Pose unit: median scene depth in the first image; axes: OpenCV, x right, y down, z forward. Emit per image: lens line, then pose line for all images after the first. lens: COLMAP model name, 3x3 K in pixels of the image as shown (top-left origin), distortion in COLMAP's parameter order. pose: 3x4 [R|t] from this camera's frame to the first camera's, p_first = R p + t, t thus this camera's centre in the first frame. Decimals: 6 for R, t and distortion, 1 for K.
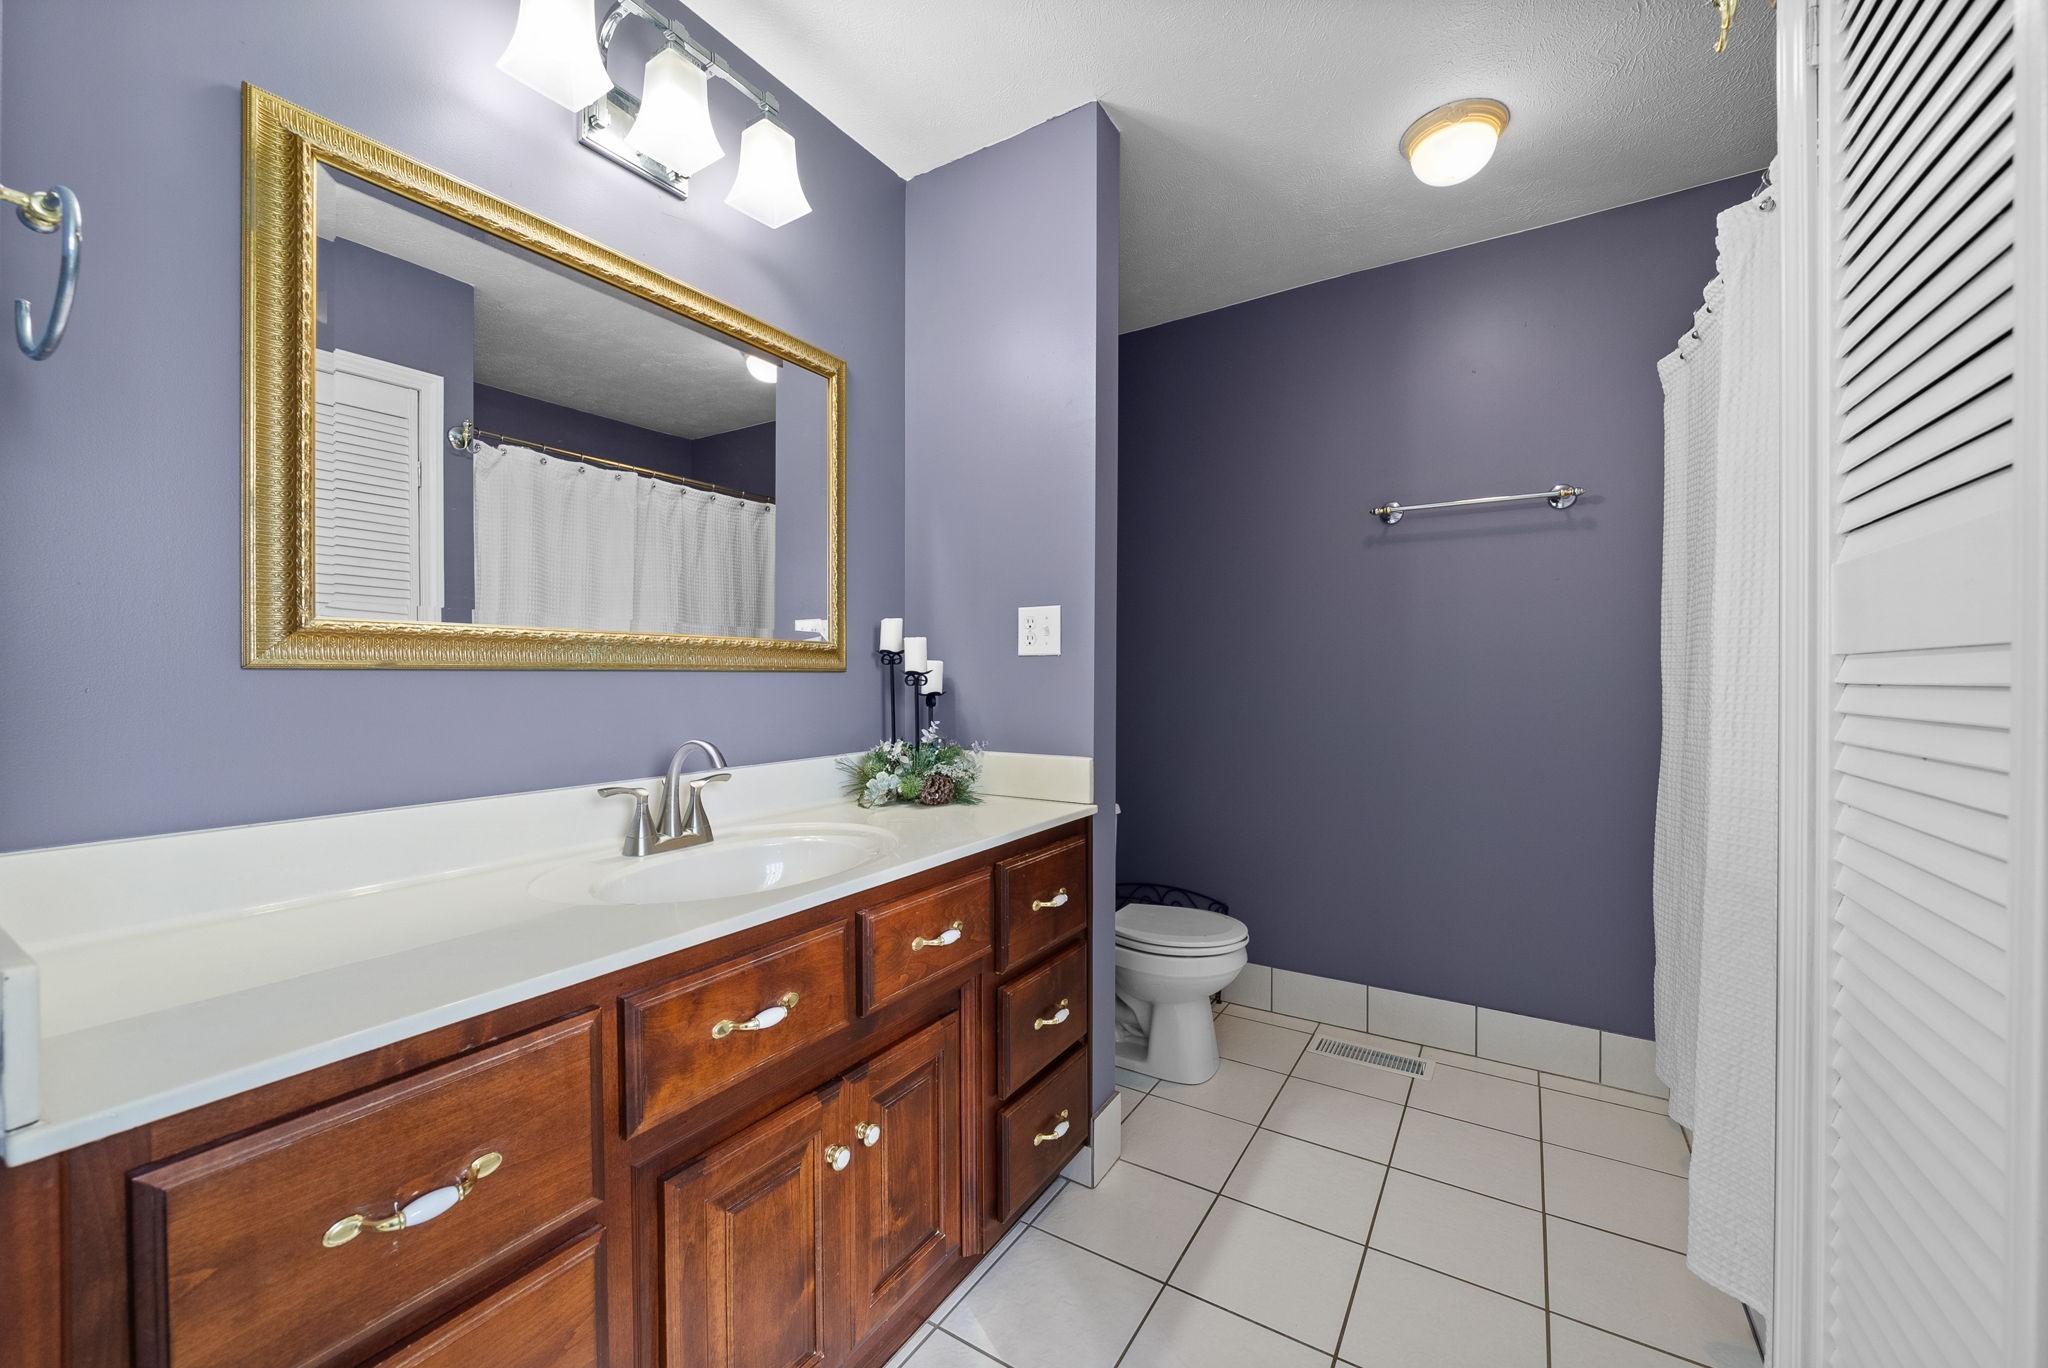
lens RADIAL K [[783.0, 0, 1027.3], [0, 783.0, 680.4], [0, 0, 1]] dist [-0.006942, -0.000061]
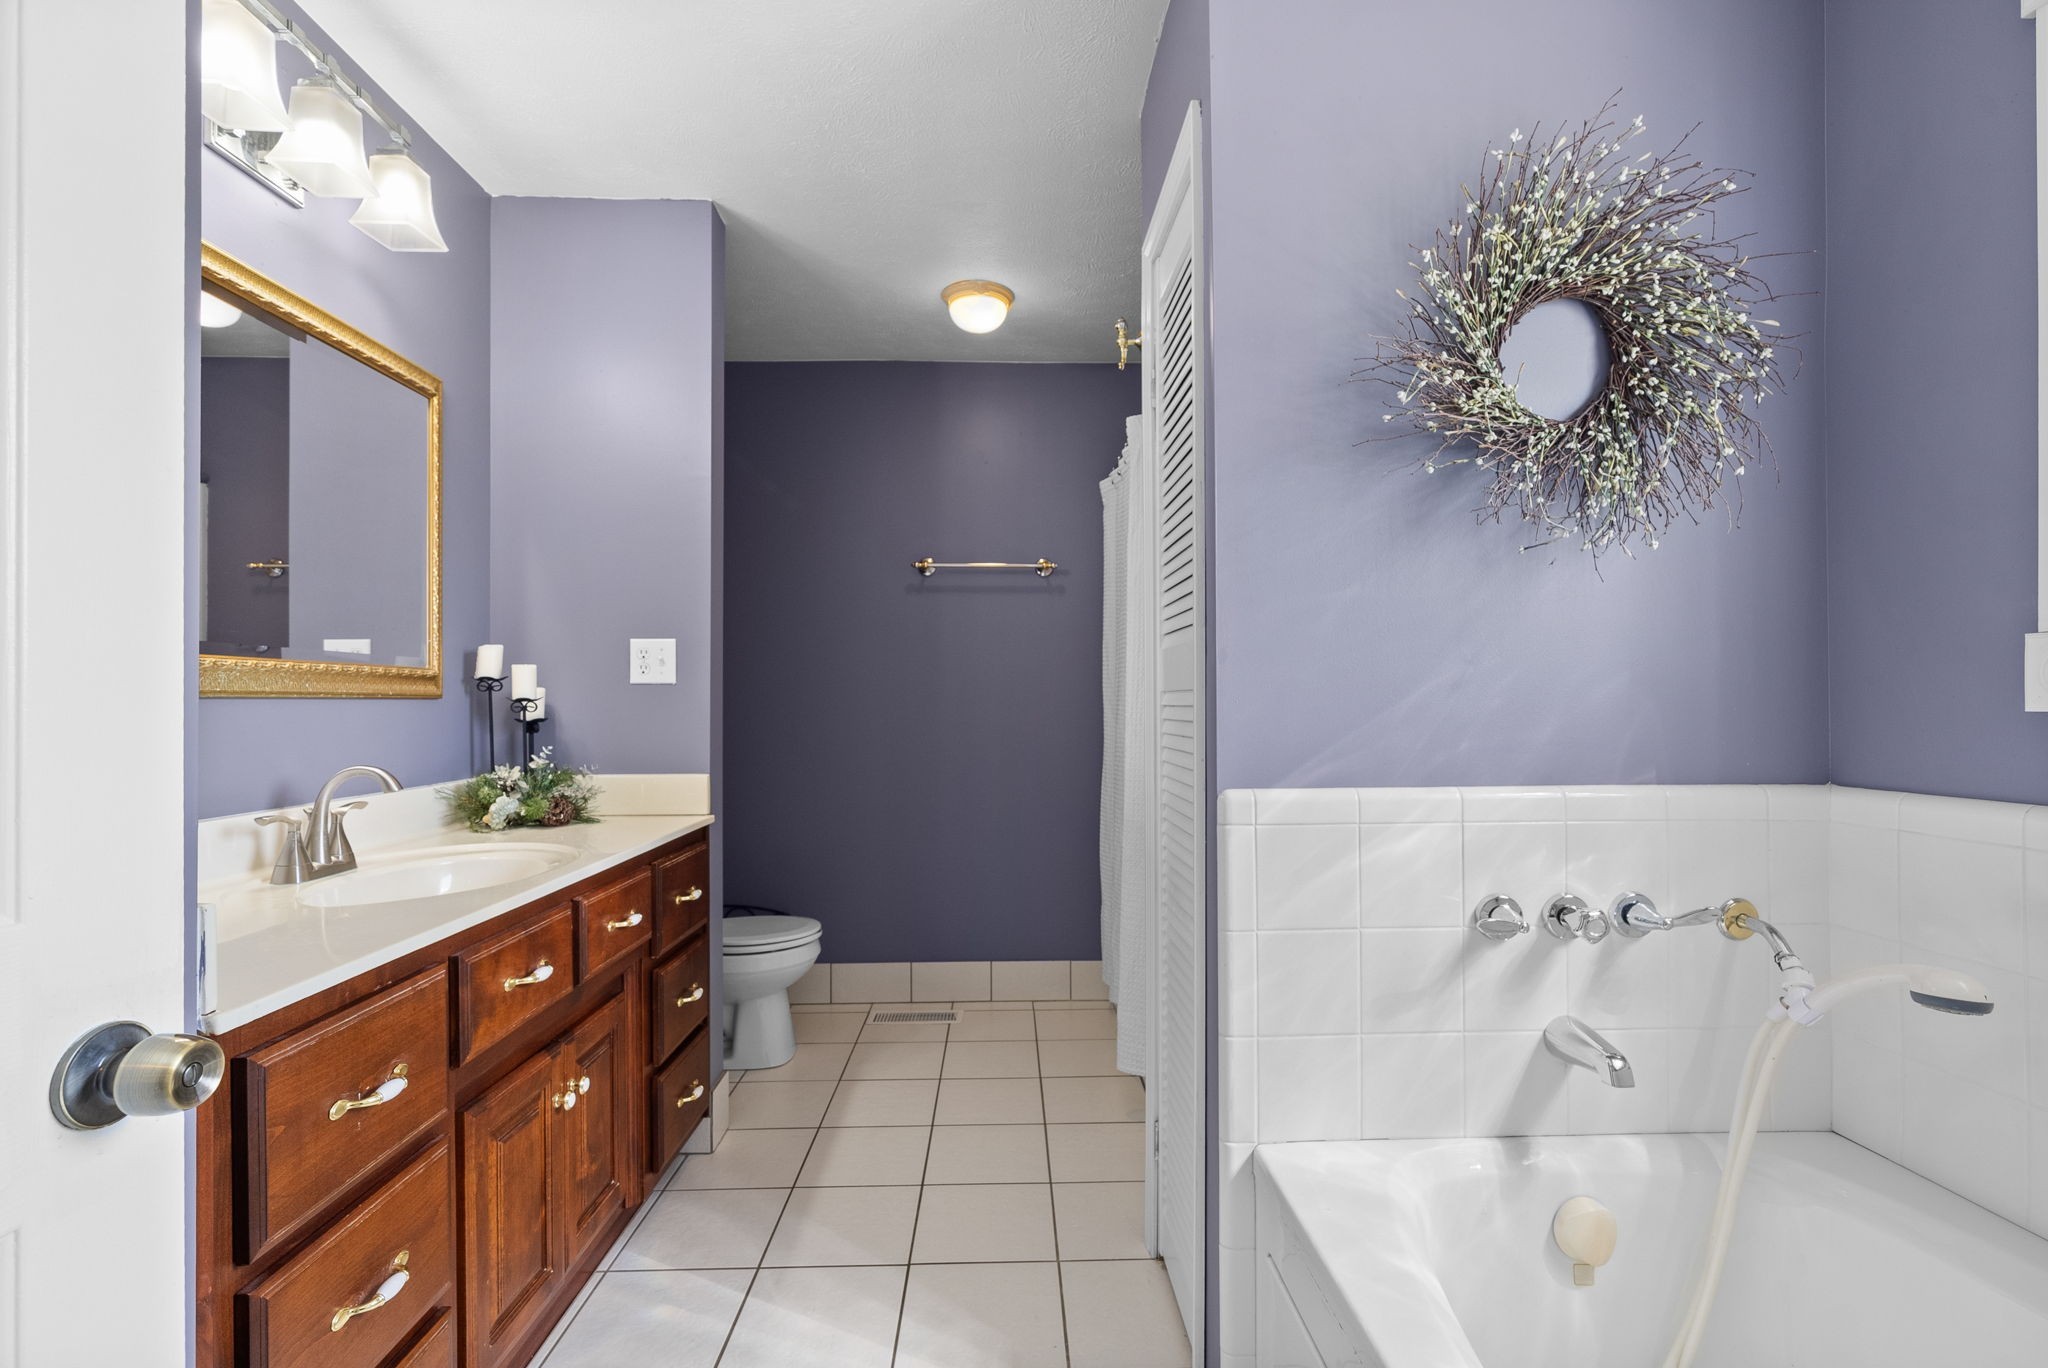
lens RADIAL K [[822.2, 0, 1024.0], [0, 822.2, 684.0], [0, 0, 1]] dist [-0.000430, -0.000030]
pose [[0.835330, 0.009735, 0.549663, -0.204331], [0.005261, 0.999656, -0.025700, 0.000887], [-0.549724, 0.024359, 0.834991, -0.270475]]
